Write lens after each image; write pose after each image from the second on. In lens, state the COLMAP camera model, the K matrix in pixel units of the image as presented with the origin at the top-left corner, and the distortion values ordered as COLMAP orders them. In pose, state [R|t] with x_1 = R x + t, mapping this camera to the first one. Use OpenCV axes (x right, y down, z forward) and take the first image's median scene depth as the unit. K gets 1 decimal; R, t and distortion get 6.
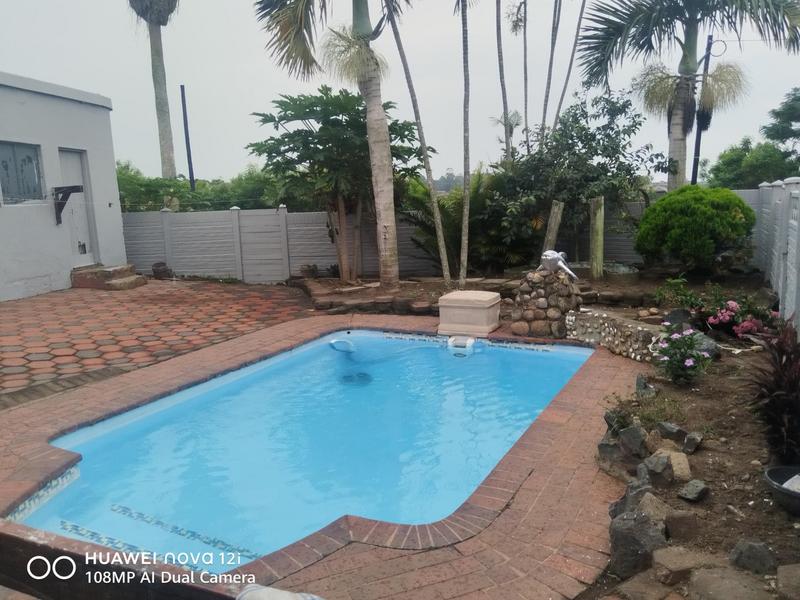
lens RADIAL K [[628.1, 0, 401.6], [0, 628.1, 295.5], [0, 0, 1]] dist [0.013827, -0.009548]
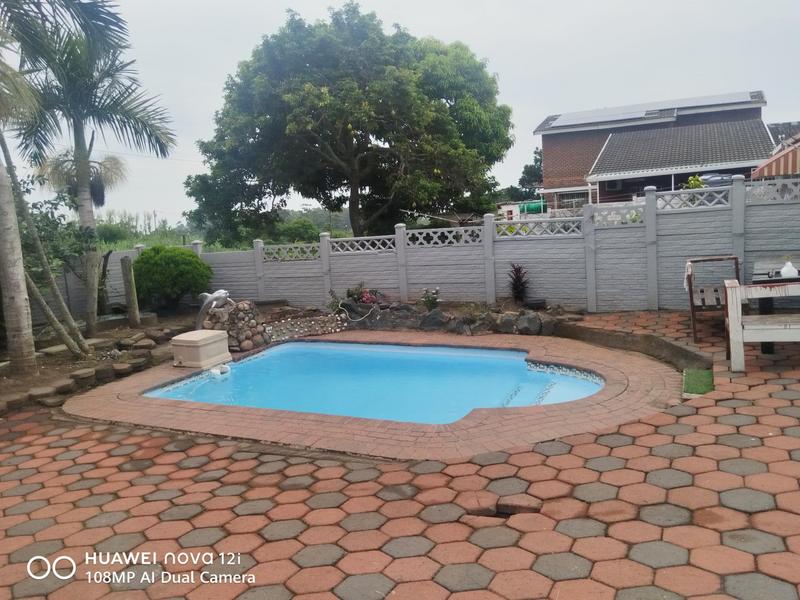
lens RADIAL K [[628.1, 0, 401.6], [0, 628.1, 295.5], [0, 0, 1]] dist [0.013827, -0.009548]
pose [[-0.027206, -0.098347, 0.994780, -1.111977], [0.226757, 0.968600, 0.101960, -0.109679], [-0.973571, 0.228347, -0.004051, 0.637065]]
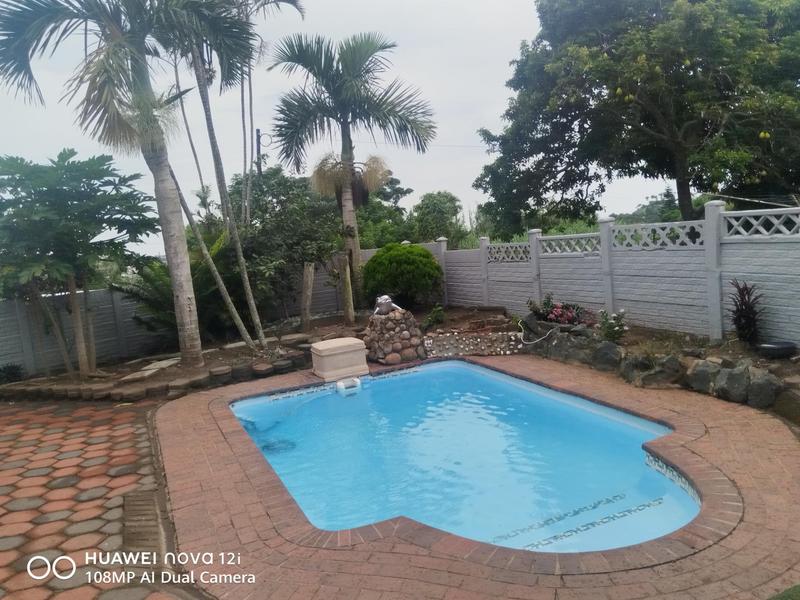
lens RADIAL K [[628.1, 0, 401.6], [0, 628.1, 295.5], [0, 0, 1]] dist [0.013827, -0.009548]
pose [[0.627902, -0.105412, 0.771121, -0.701022], [0.198394, 0.979733, -0.027618, -0.030506], [-0.752581, 0.170327, 0.636090, 0.187817]]
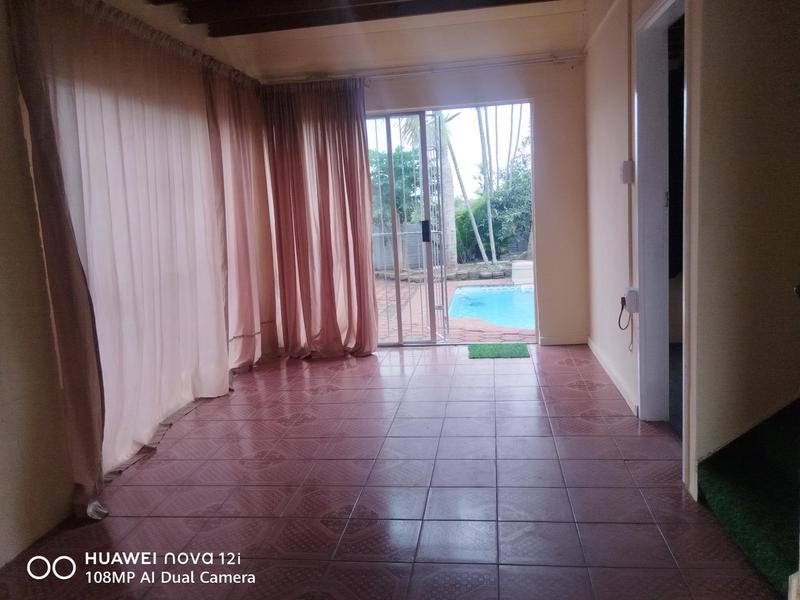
lens RADIAL K [[628.1, 0, 401.6], [0, 628.1, 295.5], [0, 0, 1]] dist [0.013827, -0.009548]
pose [[0.943242, -0.063210, 0.326036, -0.897646], [0.073840, 0.997063, -0.020320, 0.109549], [-0.323794, 0.043241, 0.945139, -0.683176]]
